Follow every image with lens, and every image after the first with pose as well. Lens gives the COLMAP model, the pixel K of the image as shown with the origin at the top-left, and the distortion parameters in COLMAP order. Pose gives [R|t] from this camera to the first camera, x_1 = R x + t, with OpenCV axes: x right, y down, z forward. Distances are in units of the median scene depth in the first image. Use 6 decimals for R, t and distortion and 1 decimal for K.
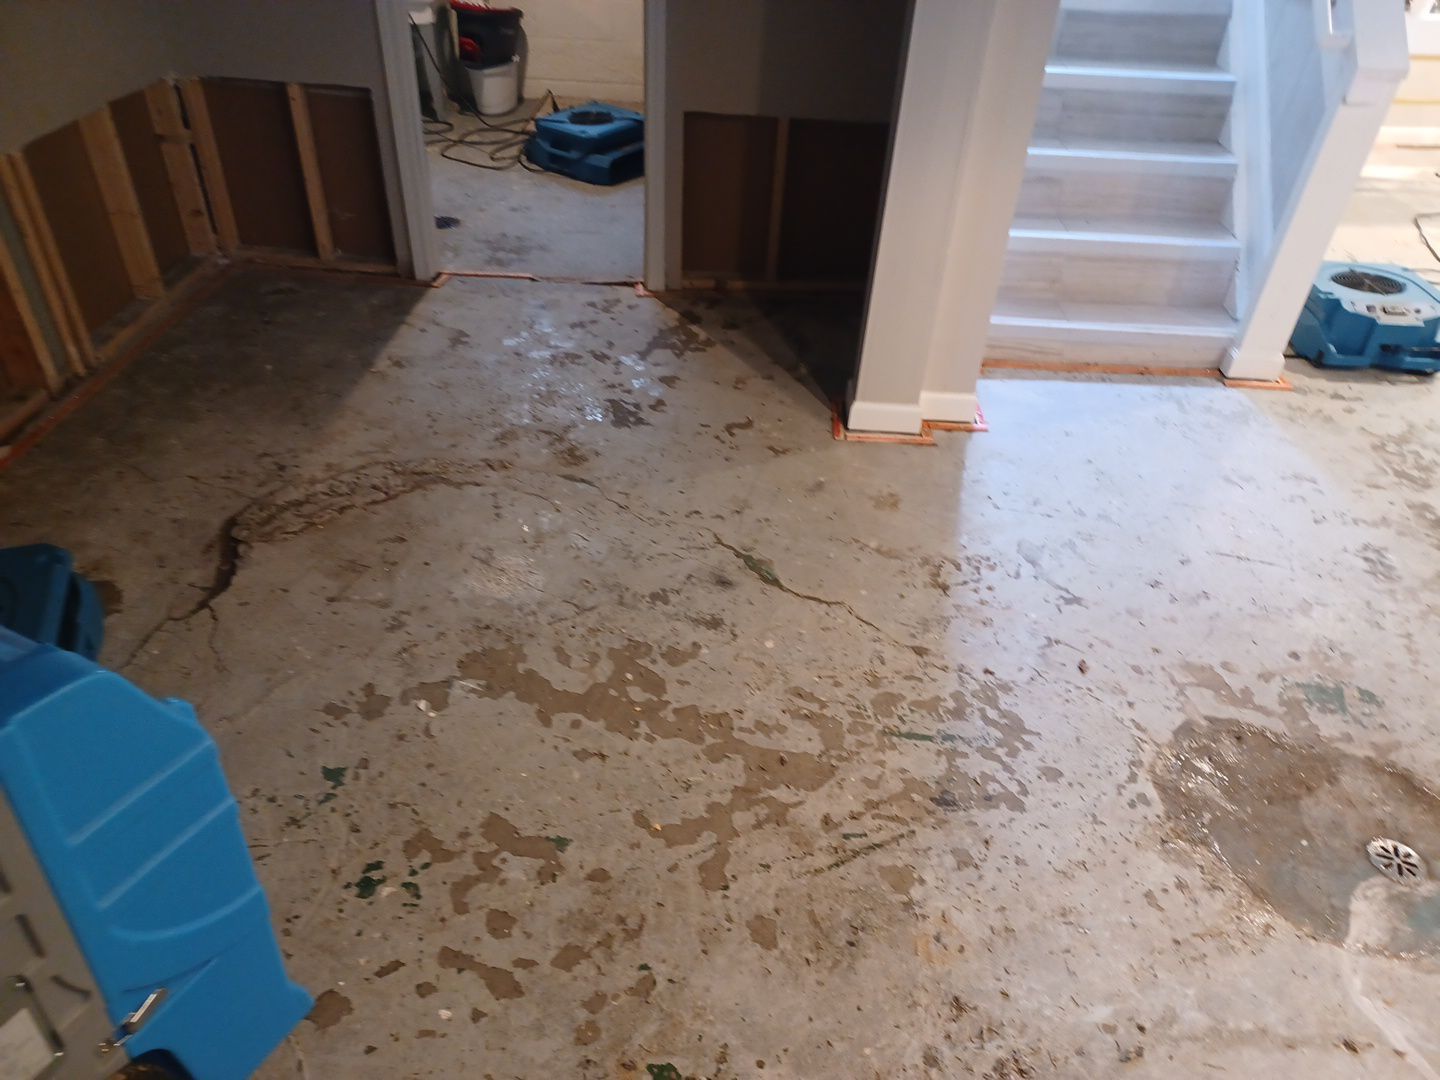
lens RADIAL K [[1038.9, 0, 714.6], [0, 1038.9, 549.3], [0, 0, 1]] dist [0.046775, -0.017698]
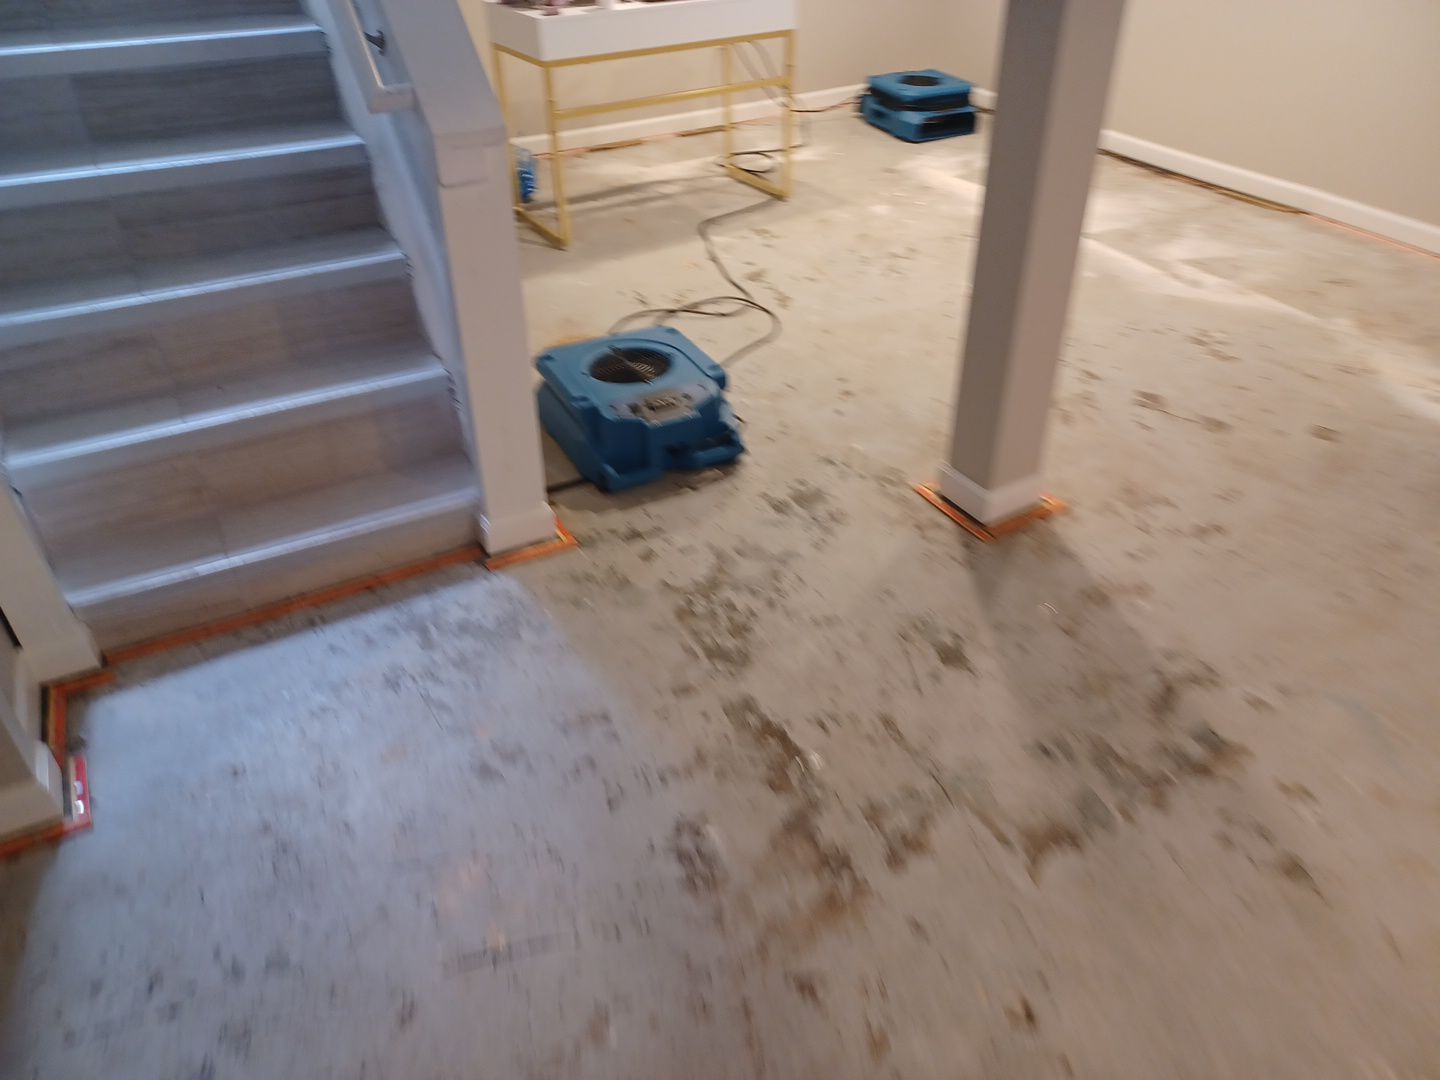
lens RADIAL K [[1038.9, 0, 722.2], [0, 1038.9, 544.5], [0, 0, 1]] dist [0.046775, -0.017698]
pose [[0.864191, -0.334203, 0.376141, 0.364096], [0.331119, 0.940605, 0.074980, -0.172685], [-0.378859, 0.059751, 0.923524, 0.291428]]
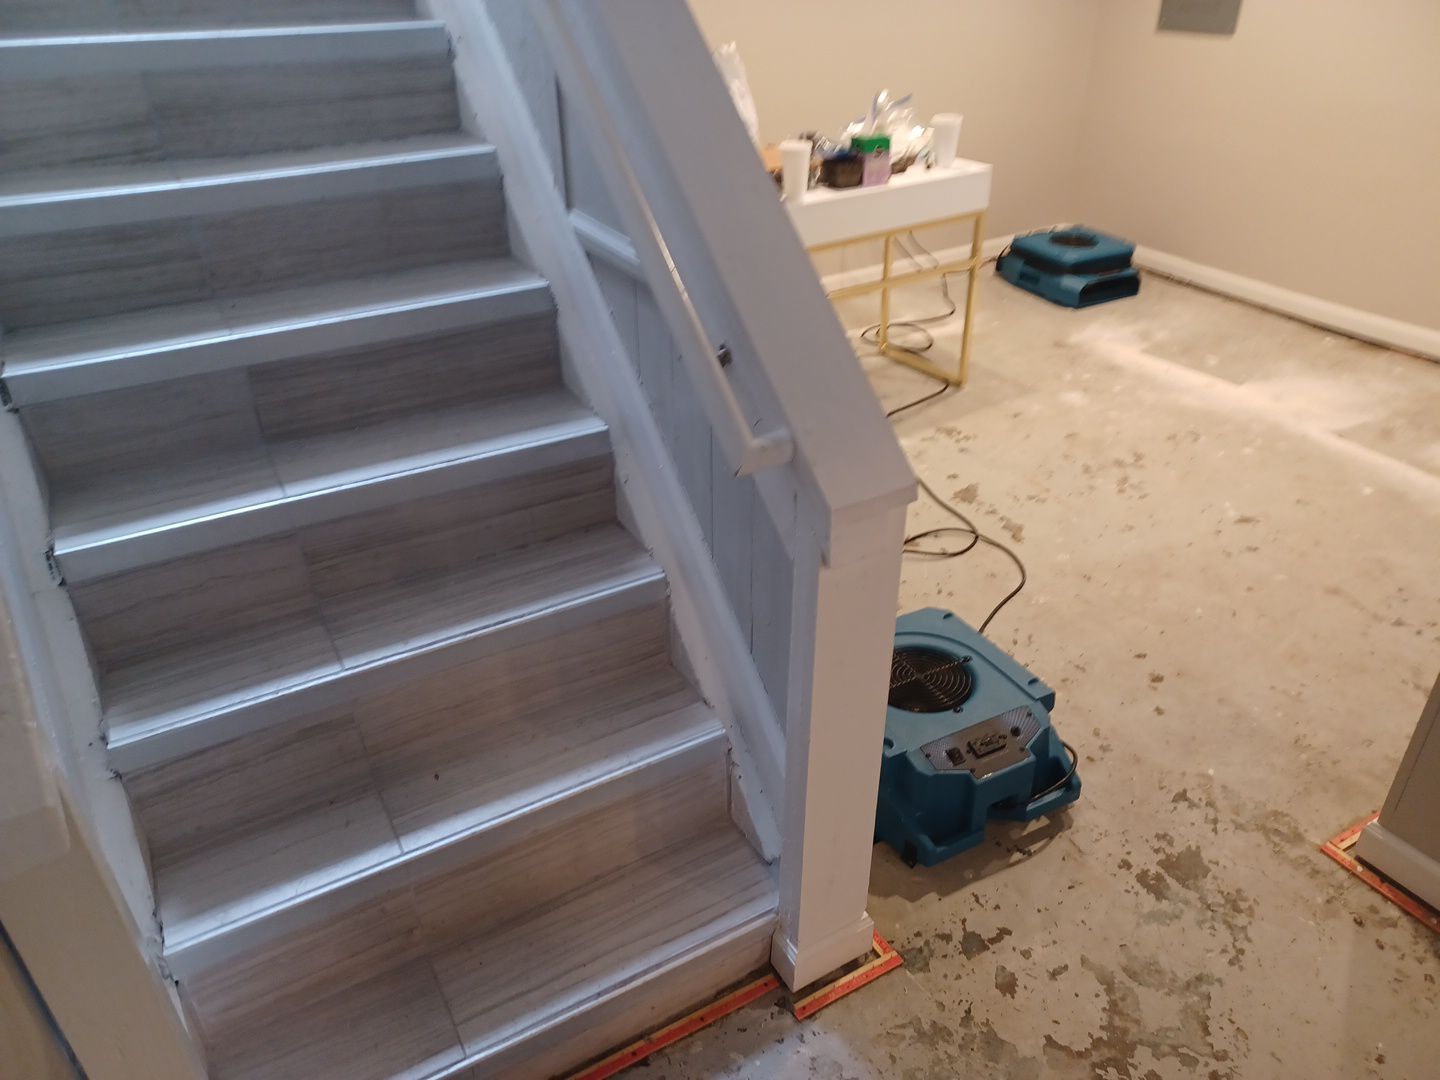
lens RADIAL K [[1038.9, 0, 729.0], [0, 1038.9, 545.1], [0, 0, 1]] dist [0.046775, -0.017698]
pose [[0.856418, -0.317747, 0.406921, 0.324498], [0.348571, 0.937281, -0.001732, -0.381575], [-0.380849, 0.143324, 0.913462, 0.517681]]
